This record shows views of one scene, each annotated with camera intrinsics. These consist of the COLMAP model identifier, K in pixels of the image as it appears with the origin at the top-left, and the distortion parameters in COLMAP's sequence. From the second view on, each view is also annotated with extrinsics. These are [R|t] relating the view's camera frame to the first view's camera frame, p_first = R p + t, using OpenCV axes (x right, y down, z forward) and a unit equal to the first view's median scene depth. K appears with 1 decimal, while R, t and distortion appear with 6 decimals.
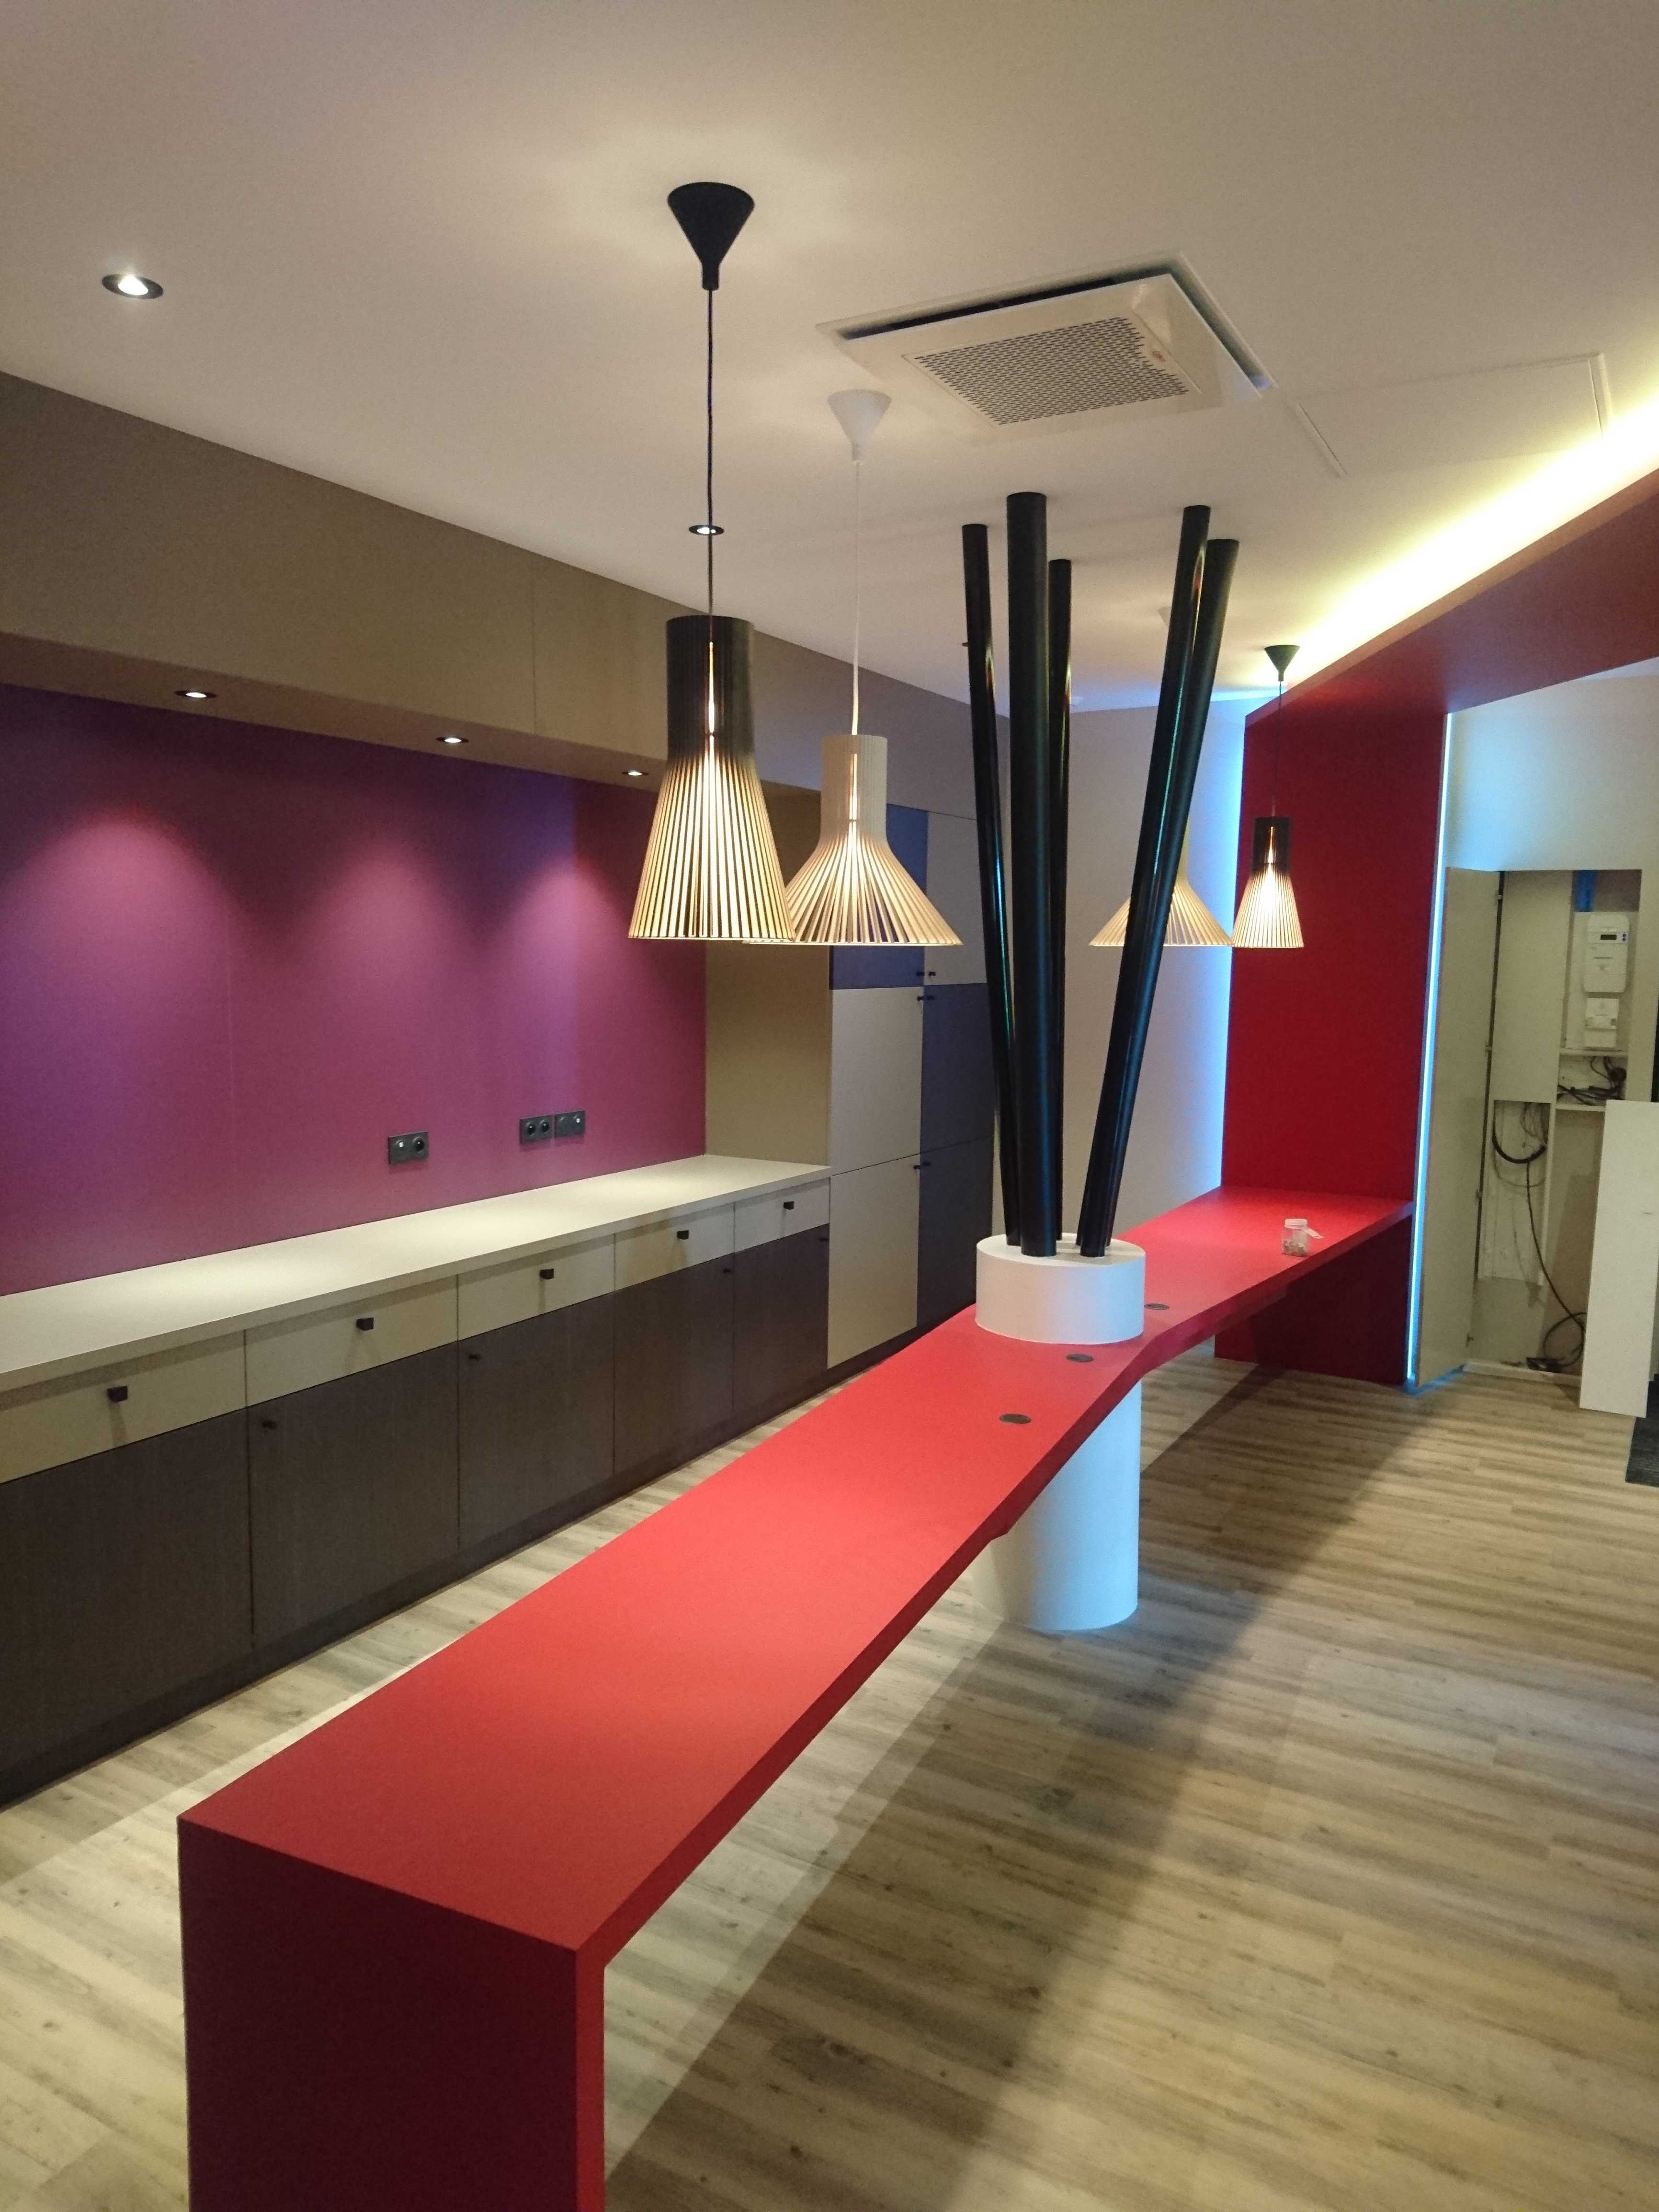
lens RADIAL K [[1514.1, 0, 828.1], [0, 1514.1, 1110.7], [0, 0, 1]] dist [0.007274, -0.010847]
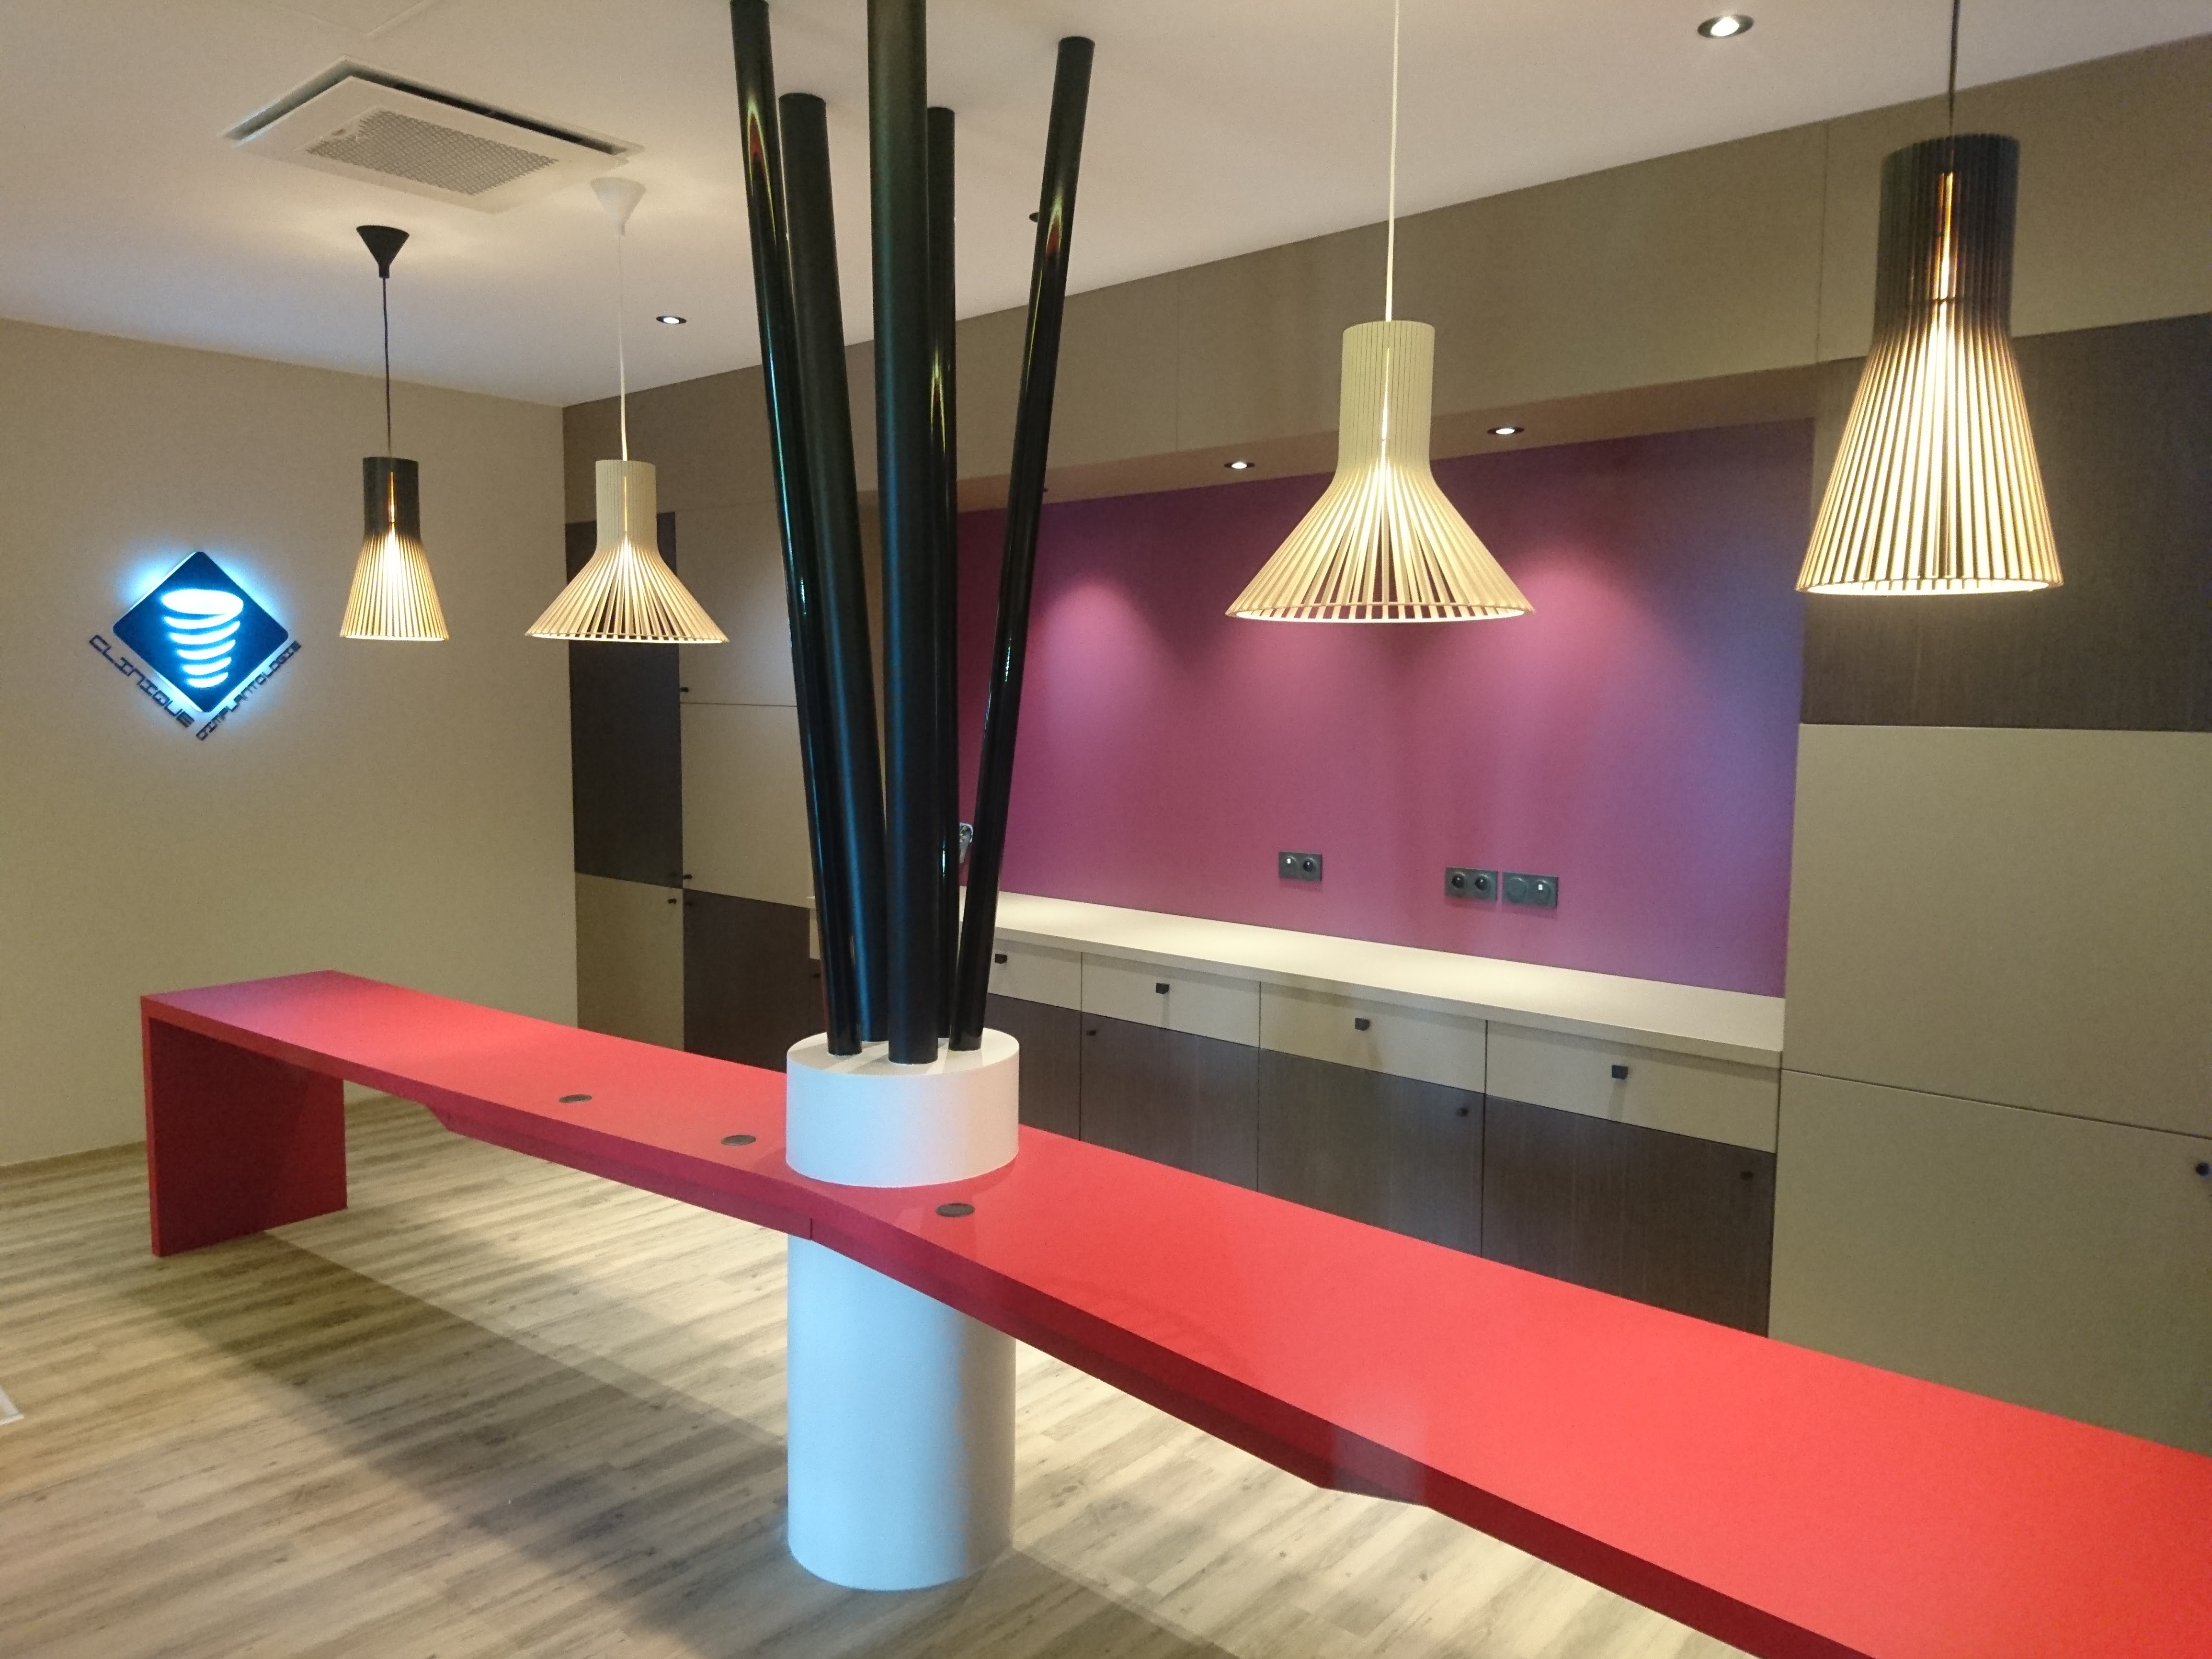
lens RADIAL K [[1514.1, 0, 1104.7], [0, 1514.1, 828.3], [0, 0, 1]] dist [0.007274, -0.010847]
pose [[-0.198484, 0.073328, -0.977357, 1.027930], [-0.119062, 0.988008, 0.098307, -0.117837], [0.972846, 0.135878, -0.187373, 1.493080]]
